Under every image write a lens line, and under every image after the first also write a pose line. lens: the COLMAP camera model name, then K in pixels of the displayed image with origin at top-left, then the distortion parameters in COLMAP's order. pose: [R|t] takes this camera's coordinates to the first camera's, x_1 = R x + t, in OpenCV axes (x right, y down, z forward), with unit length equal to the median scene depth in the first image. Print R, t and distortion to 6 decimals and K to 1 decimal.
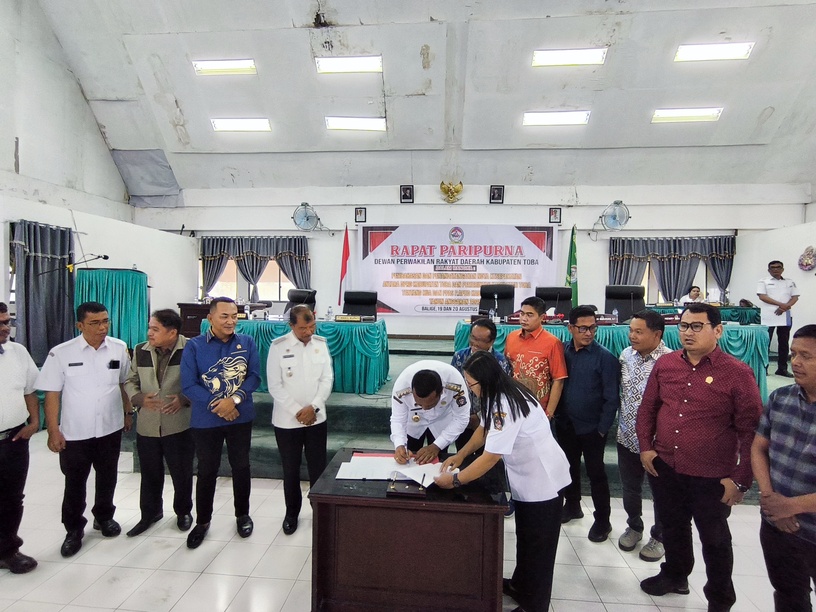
lens RADIAL K [[389.9, 0, 412.7], [0, 389.9, 291.6], [0, 0, 1]] dist [0.000076, 0.002676]
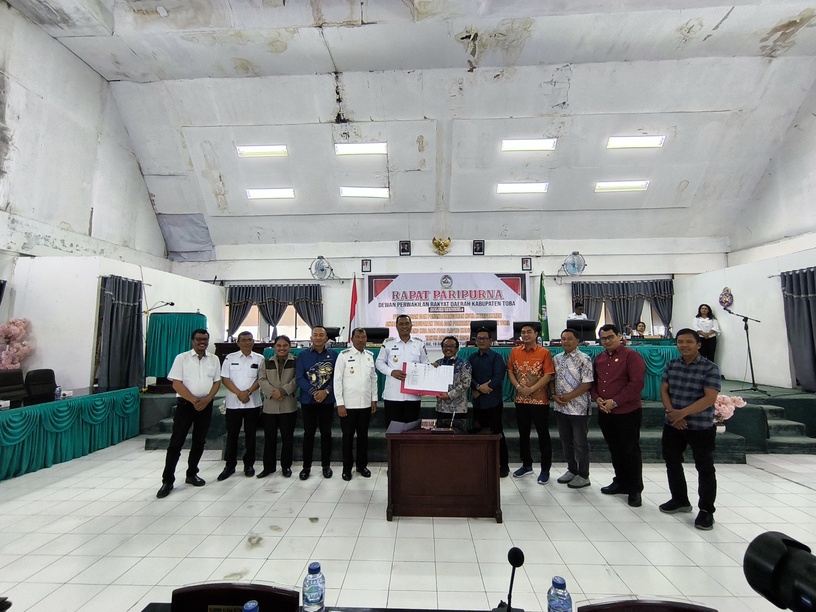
lens RADIAL K [[399.4, 0, 412.2], [0, 399.4, 298.6], [0, 0, 1]] dist [0.011726, 0.001118]
pose [[0.998410, -0.014934, 0.054358, -0.062543], [0.020205, 0.995005, -0.097757, 0.025584], [-0.052626, 0.098700, 0.993725, -0.214296]]
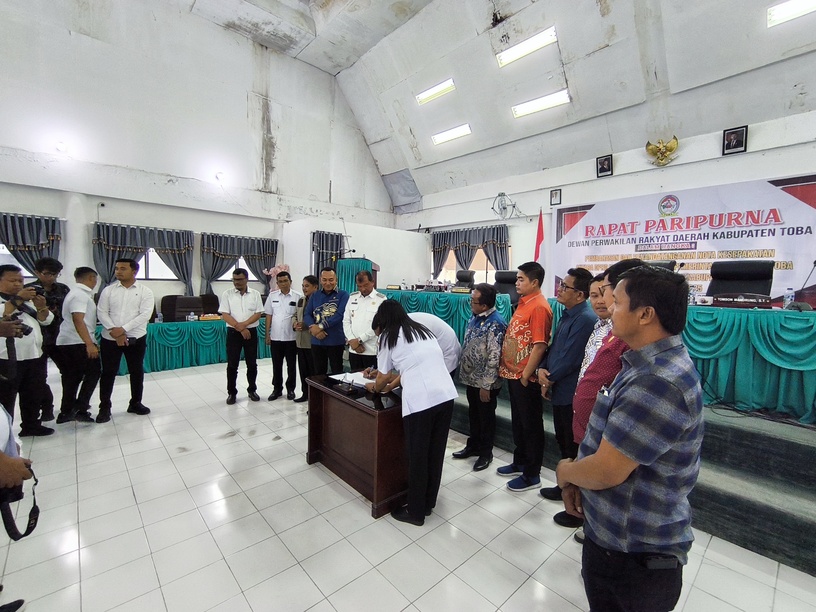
lens RADIAL K [[389.9, 0, 411.7], [0, 389.9, 308.8], [0, 0, 1]] dist [0.000076, 0.002676]
pose [[0.704694, 0.058102, -0.707129, 0.328087], [-0.016199, 0.997699, 0.065834, 0.025187], [0.709327, -0.034938, 0.704014, 0.045649]]
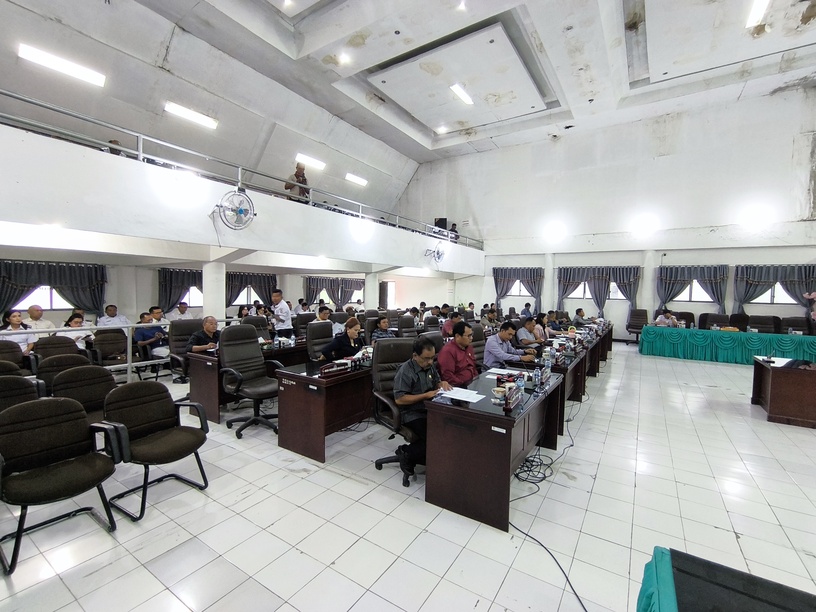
lens RADIAL K [[389.9, 0, 413.1], [0, 389.9, 301.4], [0, 0, 1]] dist [0.000076, 0.002676]
pose [[-0.454865, 0.003133, -0.890555, 0.981879], [-0.025877, 0.999525, 0.016733, 0.029768], [0.890184, 0.030656, -0.454568, 0.010624]]
